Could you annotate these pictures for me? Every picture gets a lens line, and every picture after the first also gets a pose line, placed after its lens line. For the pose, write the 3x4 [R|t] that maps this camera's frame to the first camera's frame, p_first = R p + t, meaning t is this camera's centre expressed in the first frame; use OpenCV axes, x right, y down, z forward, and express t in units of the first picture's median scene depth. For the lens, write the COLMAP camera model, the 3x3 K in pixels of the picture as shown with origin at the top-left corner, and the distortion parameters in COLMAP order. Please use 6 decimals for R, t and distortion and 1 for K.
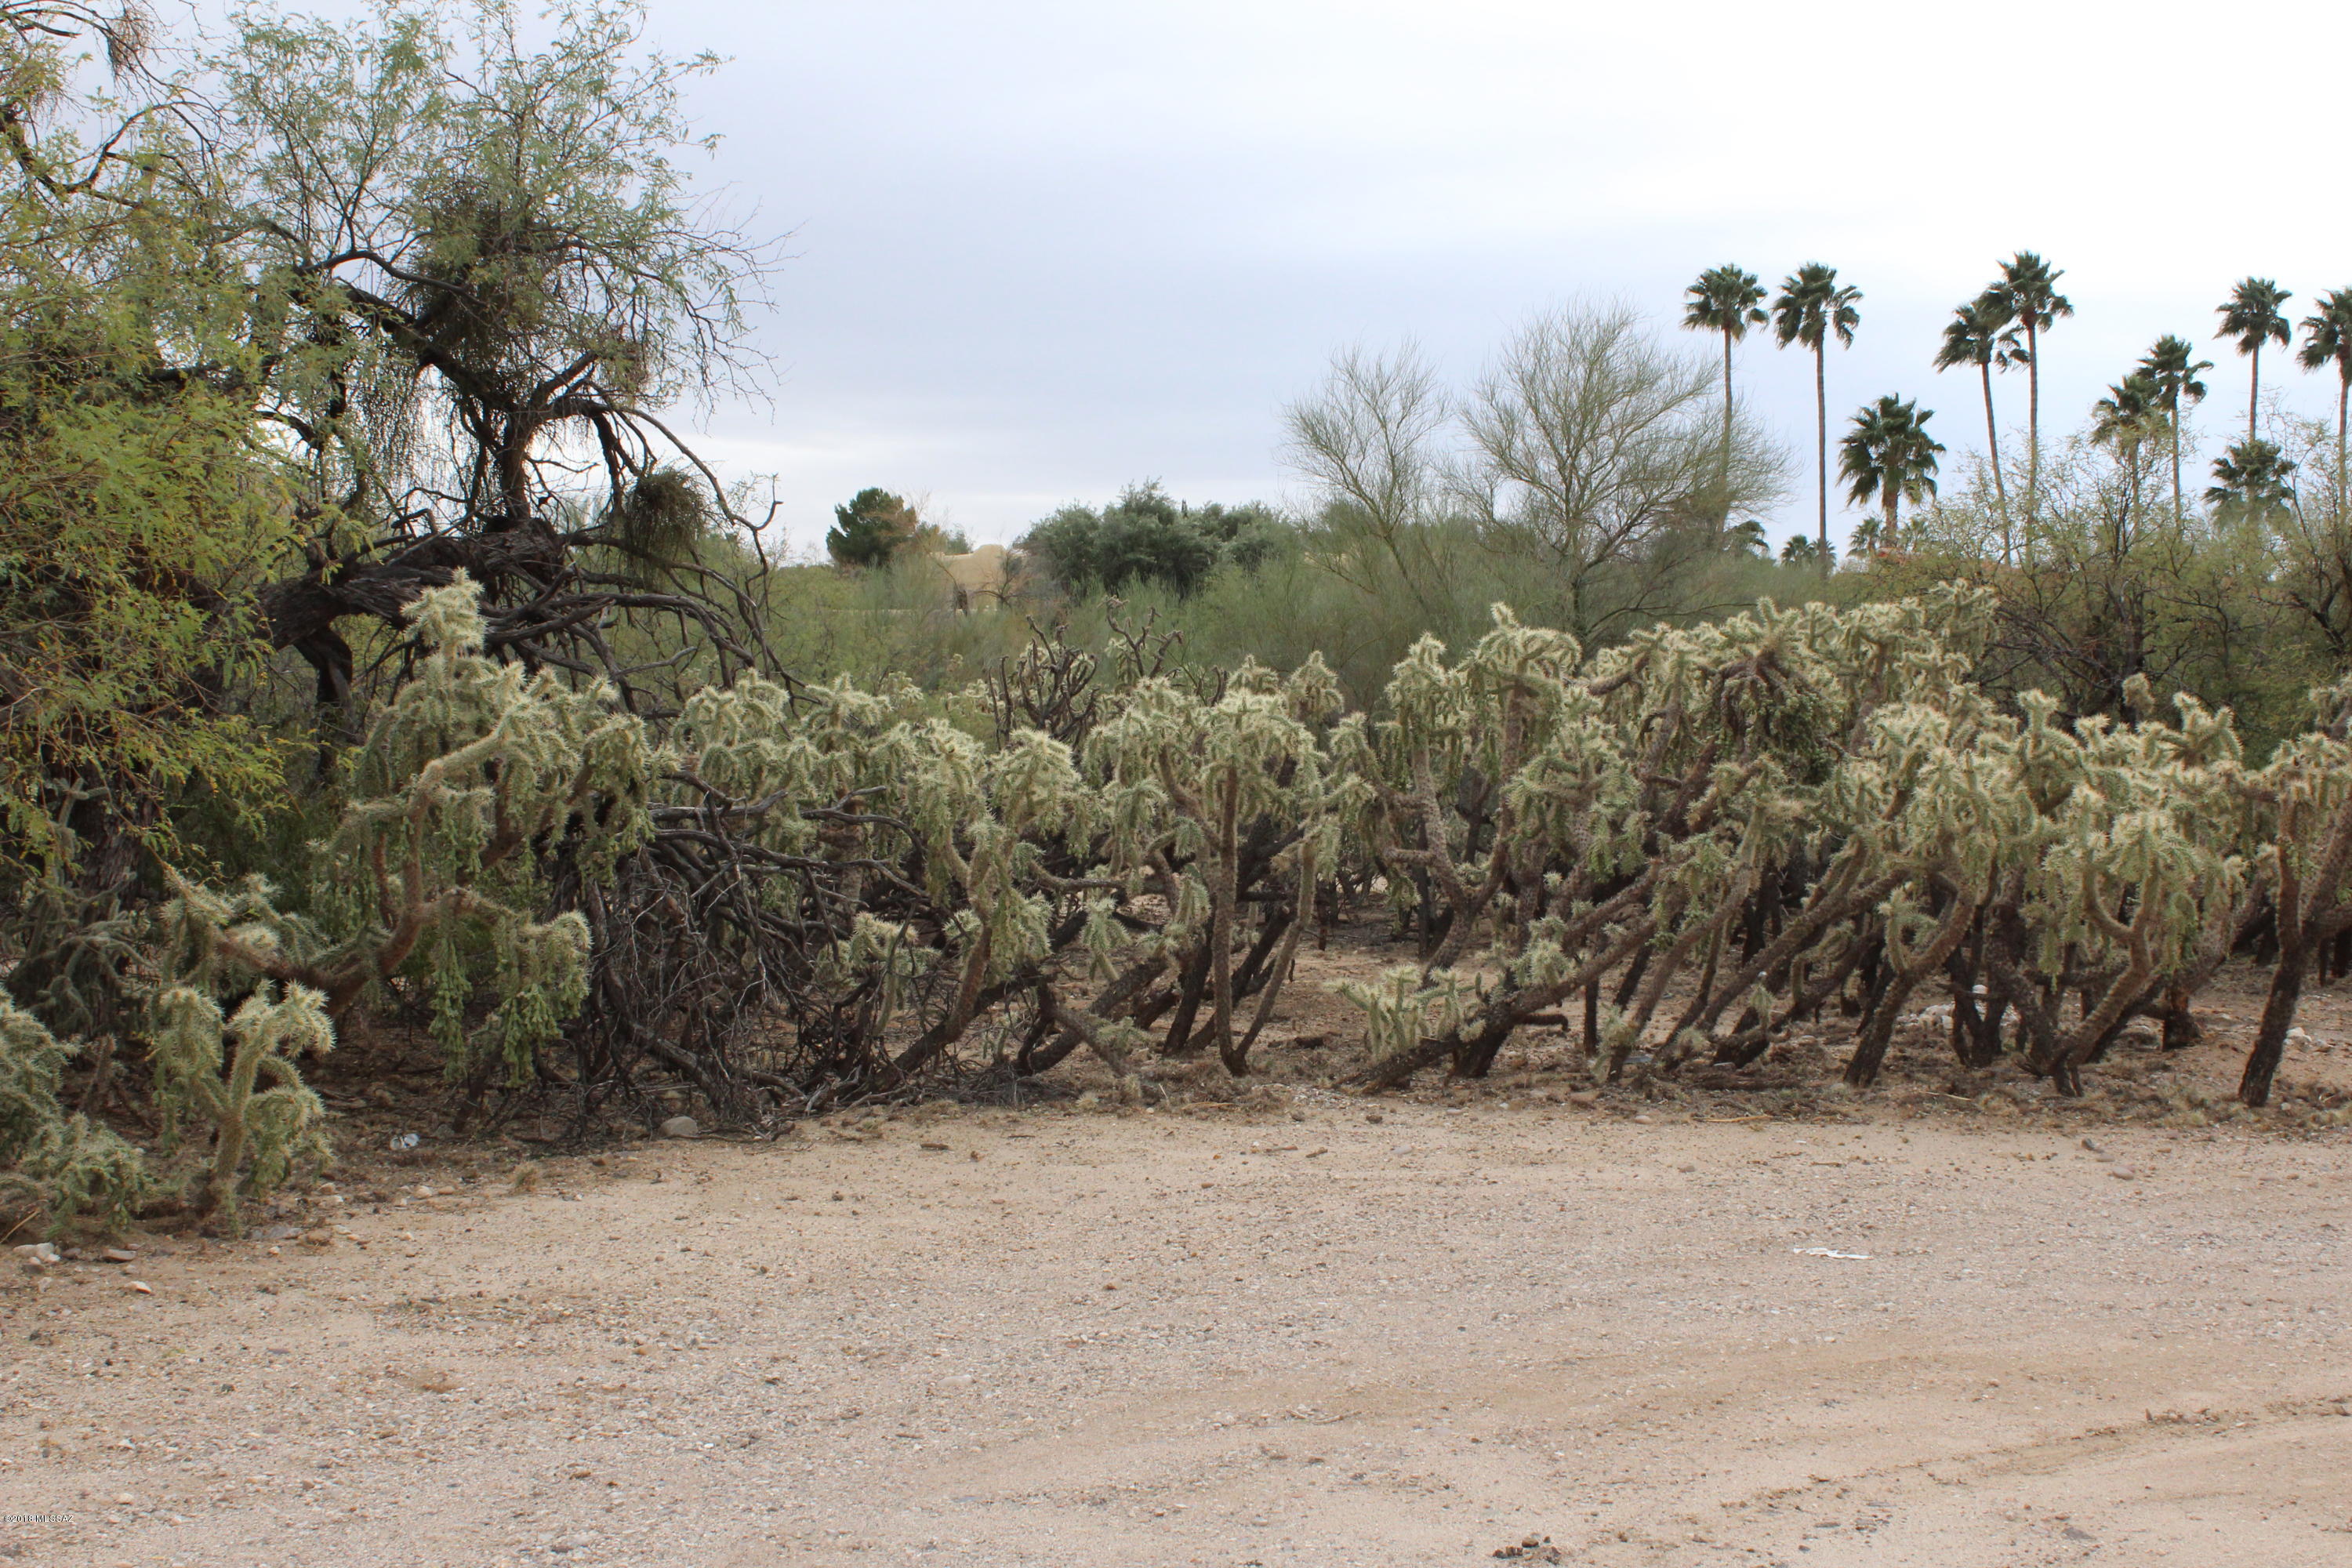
lens RADIAL K [[2903.0, 0, 1163.4], [0, 2903.0, 776.8], [0, 0, 1]] dist [-0.091375, 0.157545]
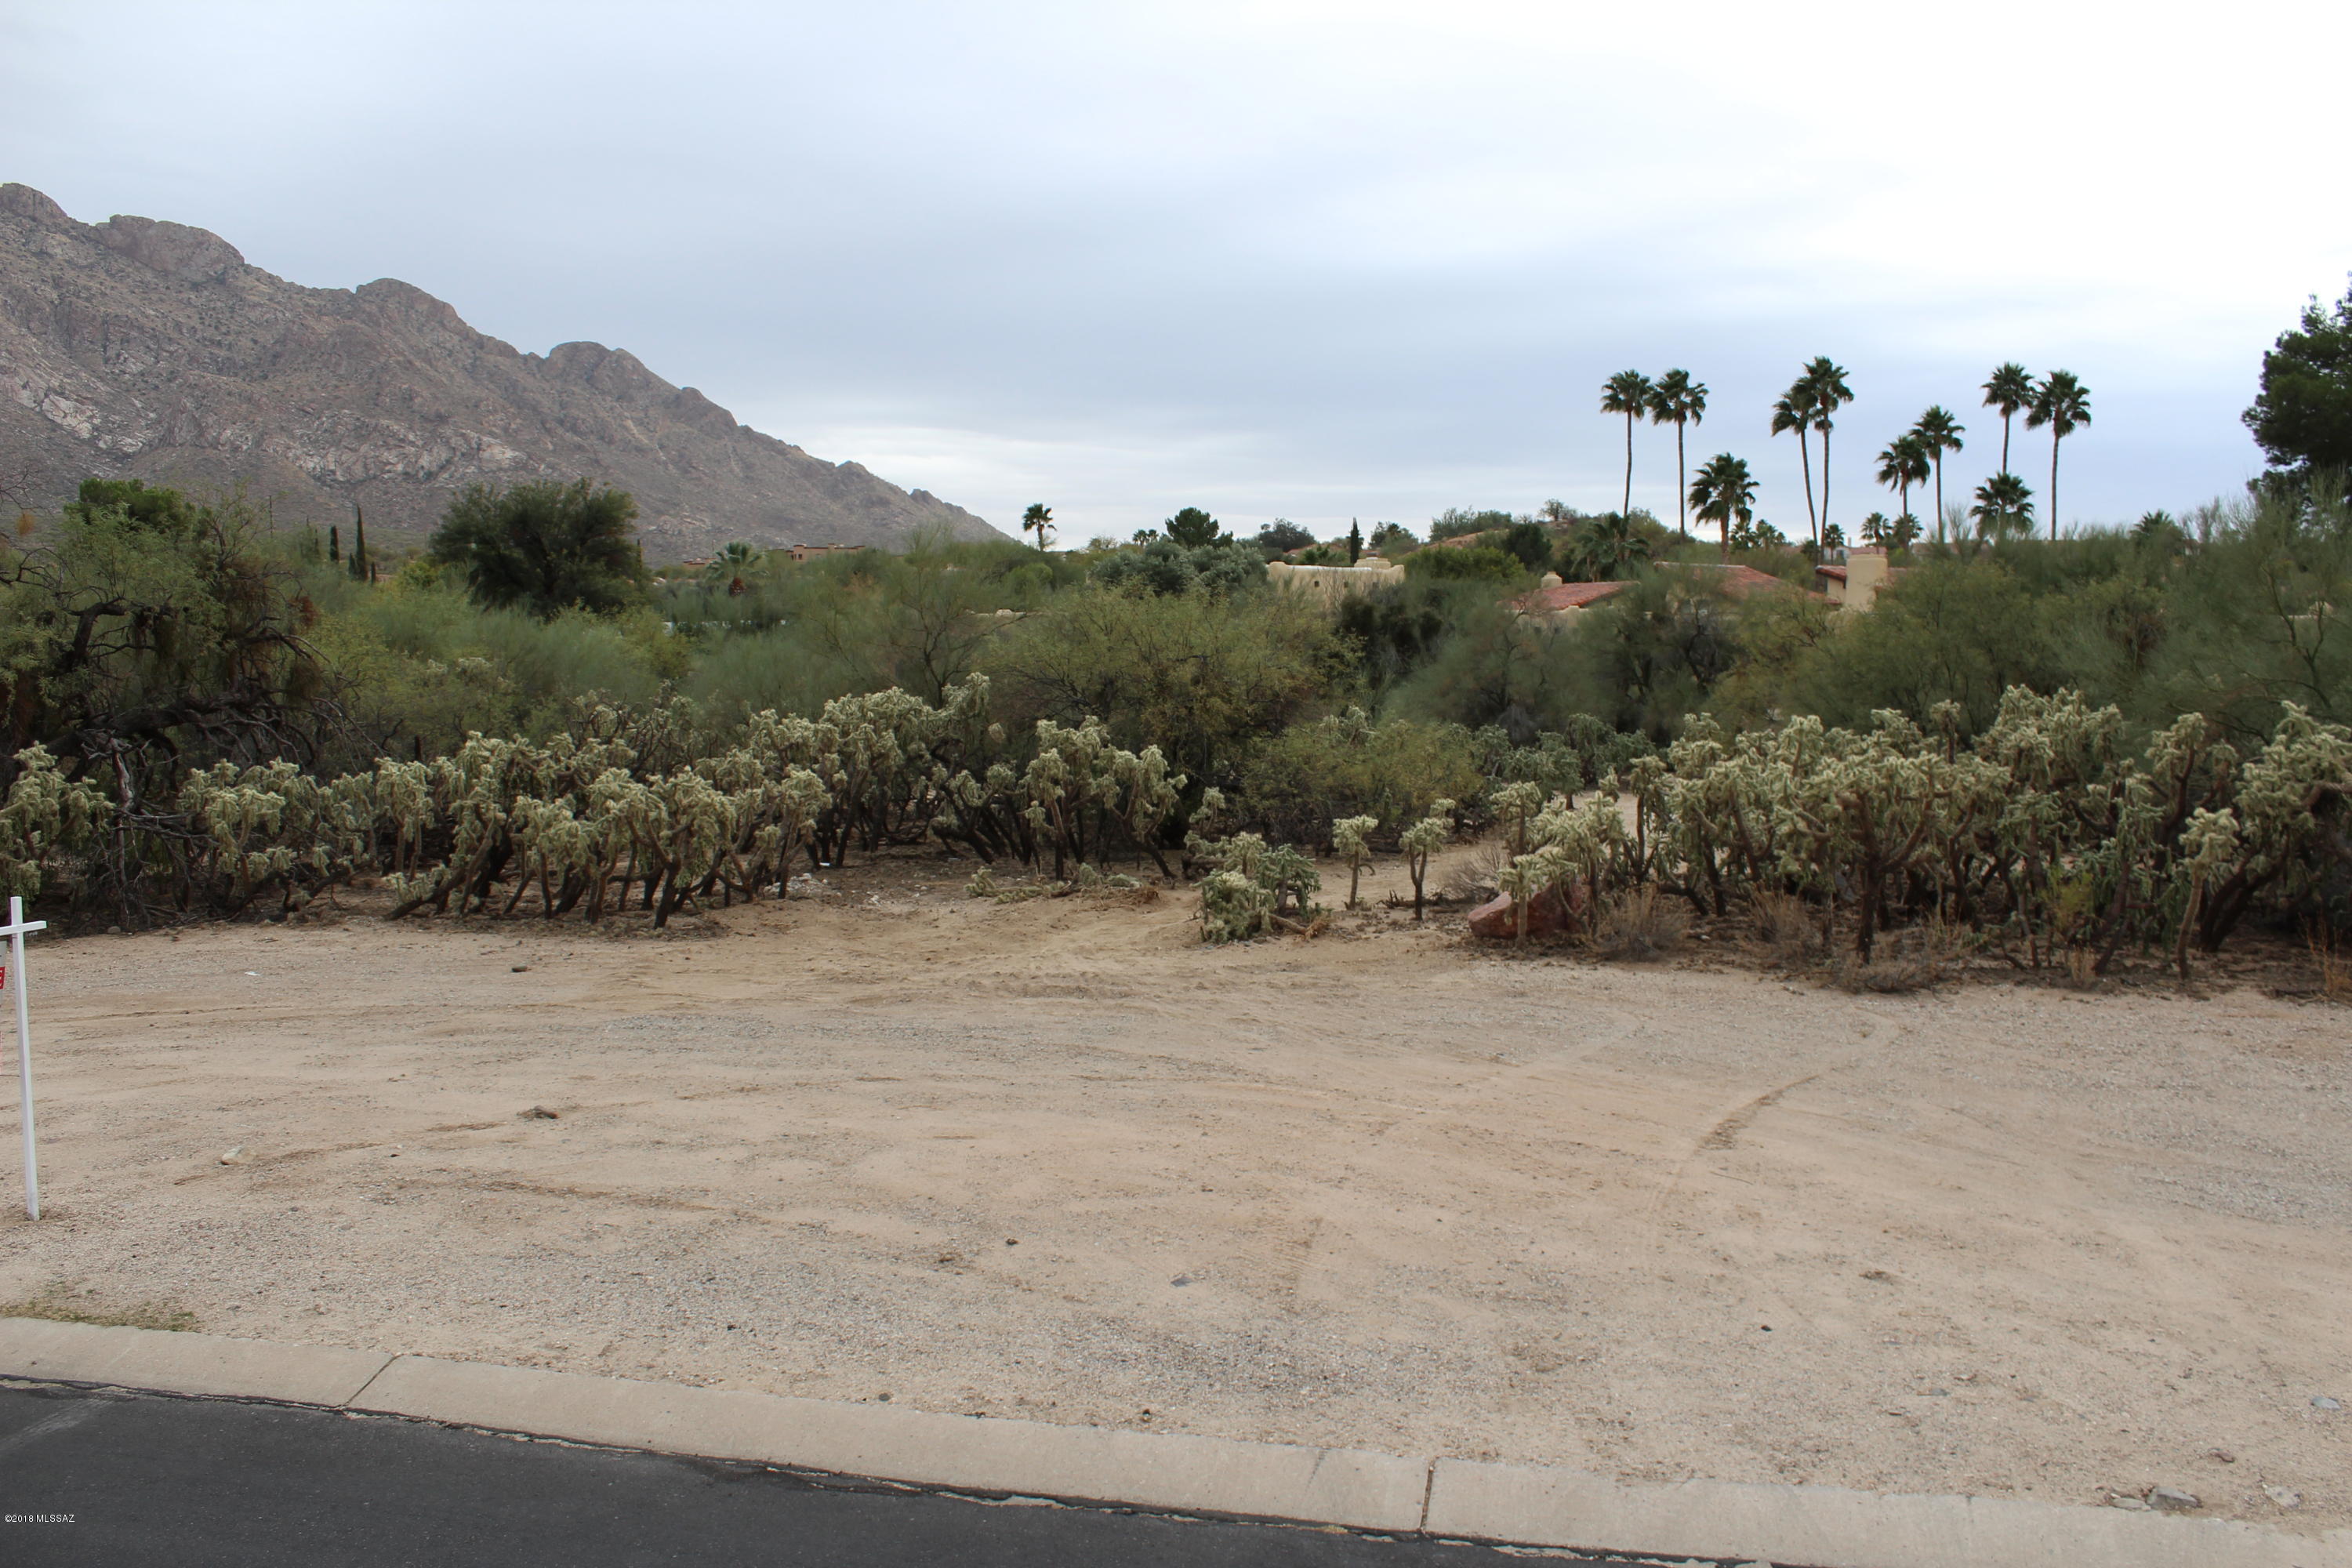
lens RADIAL K [[1985.8, 0, 1189.0], [0, 1985.8, 803.4], [0, 0, 1]] dist [-0.169937, 0.158139]
pose [[0.985534, 0.000503, -0.169475, 0.139496], [0.009853, 0.998134, 0.060261, -0.011317], [0.169189, -0.061059, 0.983690, -0.079257]]
